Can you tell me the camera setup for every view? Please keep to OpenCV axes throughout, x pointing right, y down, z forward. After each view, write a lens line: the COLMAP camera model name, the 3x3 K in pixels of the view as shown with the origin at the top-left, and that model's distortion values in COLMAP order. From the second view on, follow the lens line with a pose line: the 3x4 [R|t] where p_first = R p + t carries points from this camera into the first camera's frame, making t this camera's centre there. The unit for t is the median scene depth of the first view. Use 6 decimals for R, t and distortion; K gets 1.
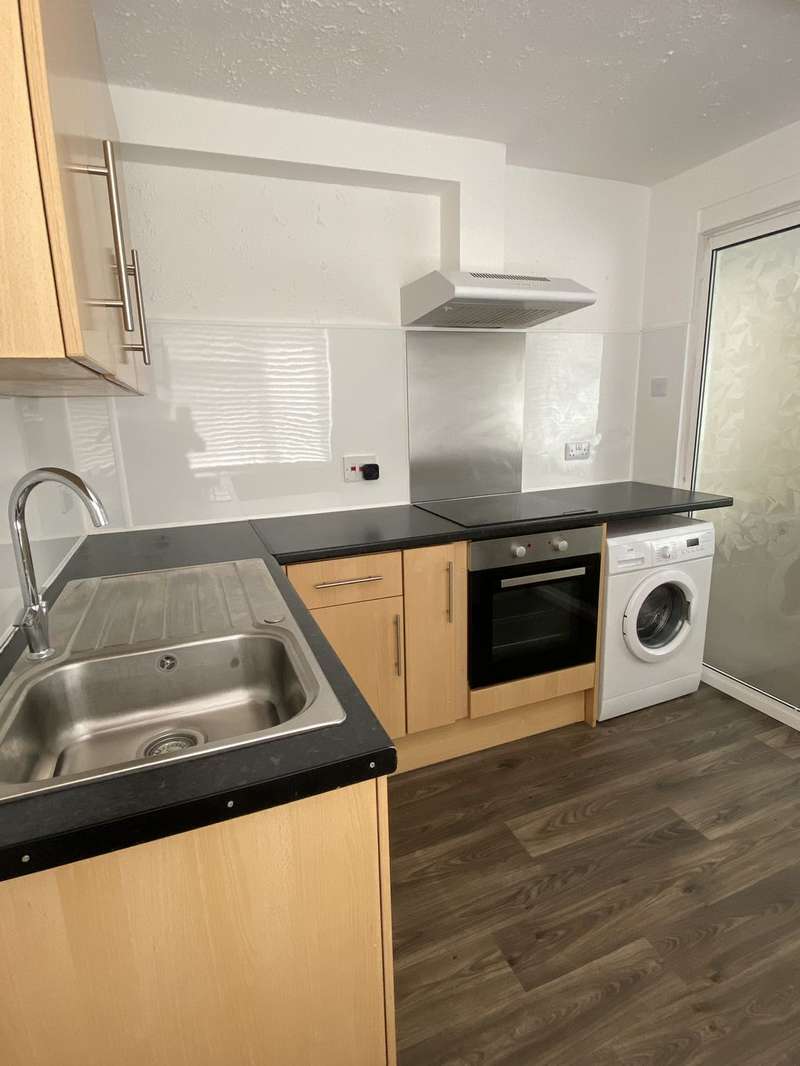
lens RADIAL K [[541.9, 0, 395.1], [0, 541.9, 522.9], [0, 0, 1]] dist [0.012106, -0.017059]
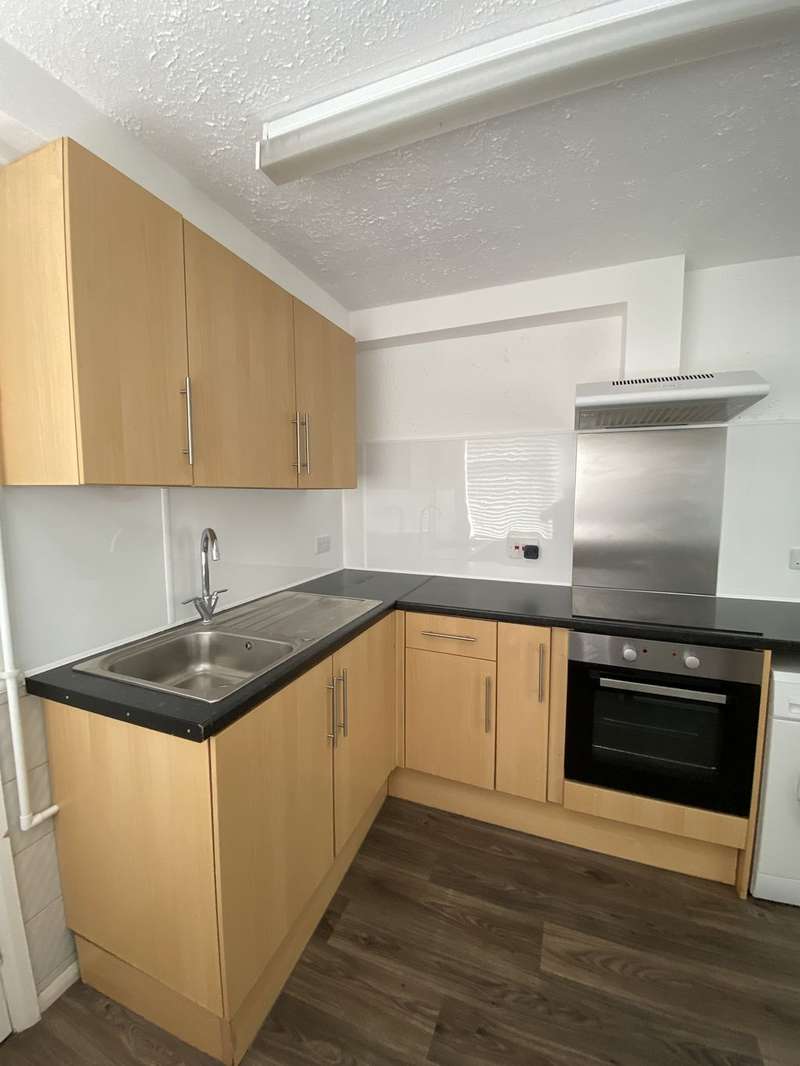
lens RADIAL K [[428.7, 0, 394.9], [0, 428.7, 524.0], [0, 0, 1]] dist [-0.011503, -0.007975]
pose [[0.735722, 0.086721, -0.671709, 0.411454], [-0.169122, 0.983874, -0.058216, -0.059332], [0.655828, 0.156432, 0.738524, 0.137991]]
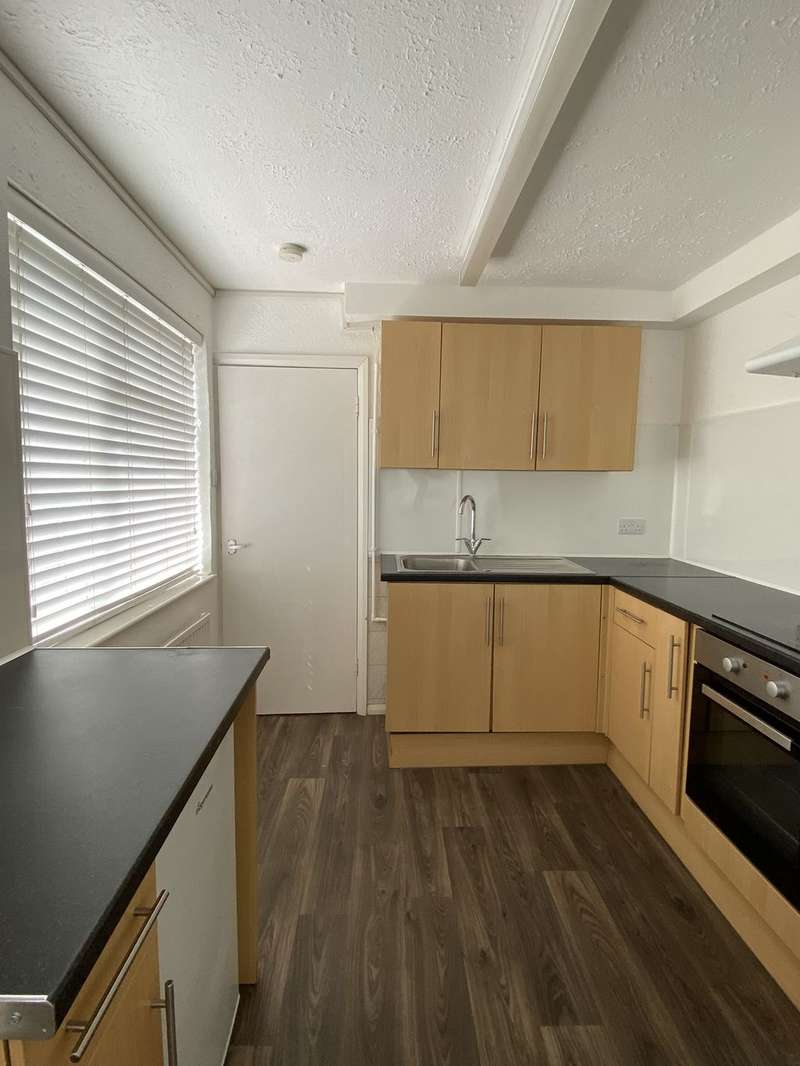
lens RADIAL K [[541.9, 0, 409.5], [0, 541.9, 519.0], [0, 0, 1]] dist [0.012106, -0.017059]
pose [[-0.311373, 0.105151, -0.944452, 1.127337], [-0.207467, 0.962363, 0.175544, -0.201899], [0.927364, 0.250603, -0.277838, 0.731987]]
